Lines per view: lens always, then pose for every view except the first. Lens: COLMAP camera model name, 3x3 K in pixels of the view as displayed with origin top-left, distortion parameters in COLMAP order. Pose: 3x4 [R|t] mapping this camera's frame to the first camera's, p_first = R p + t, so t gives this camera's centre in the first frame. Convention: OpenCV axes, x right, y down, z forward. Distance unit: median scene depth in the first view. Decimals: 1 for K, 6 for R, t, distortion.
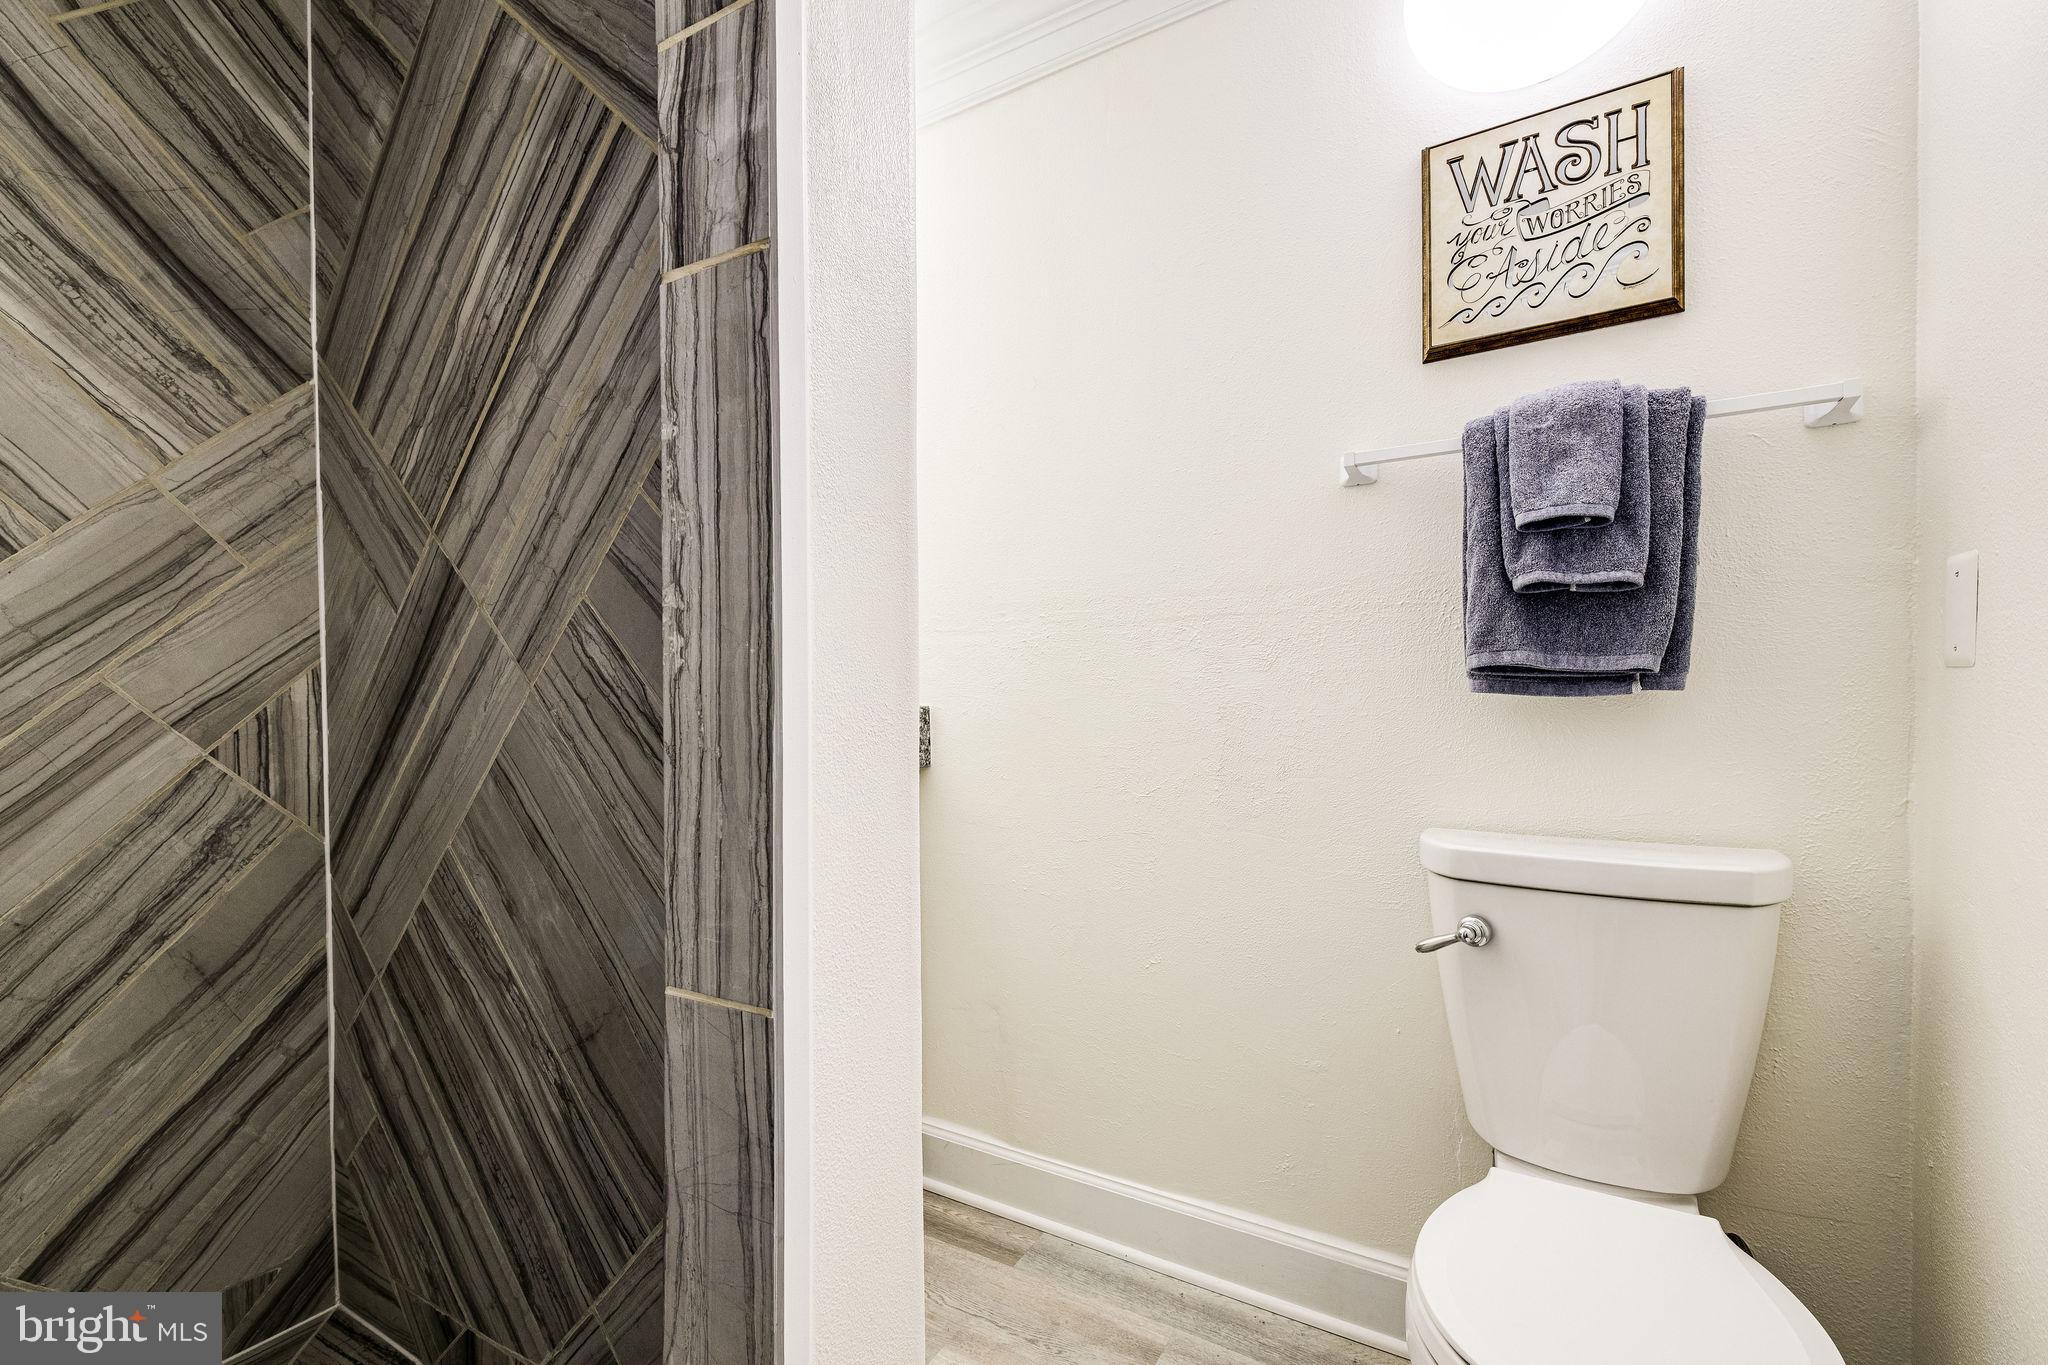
lens RADIAL K [[871.4, 0, 1036.3], [0, 871.4, 694.5], [0, 0, 1]] dist [0.011929, -0.007030]
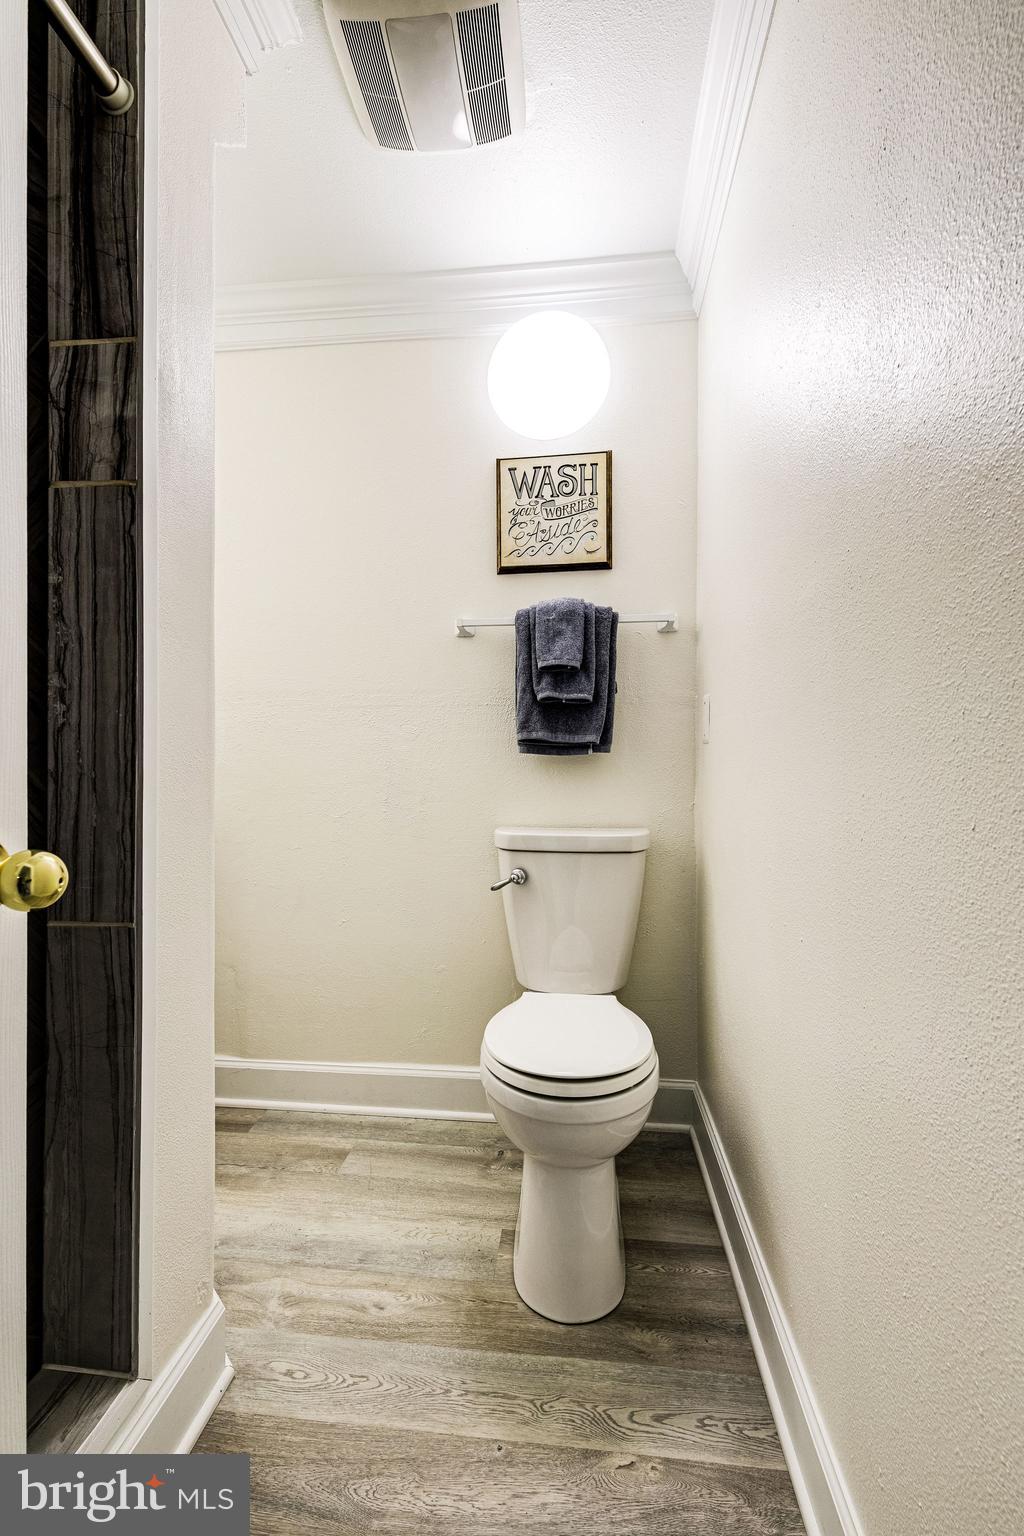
lens RADIAL K [[658.2, 0, 519.1], [0, 658.2, 788.1], [0, 0, 1]] dist [0.015335, -0.008593]
pose [[0.915298, -0.004617, 0.402751, -0.091165], [-0.009472, 0.999411, 0.032984, 0.030328], [-0.402666, -0.034005, 0.914715, -0.359323]]
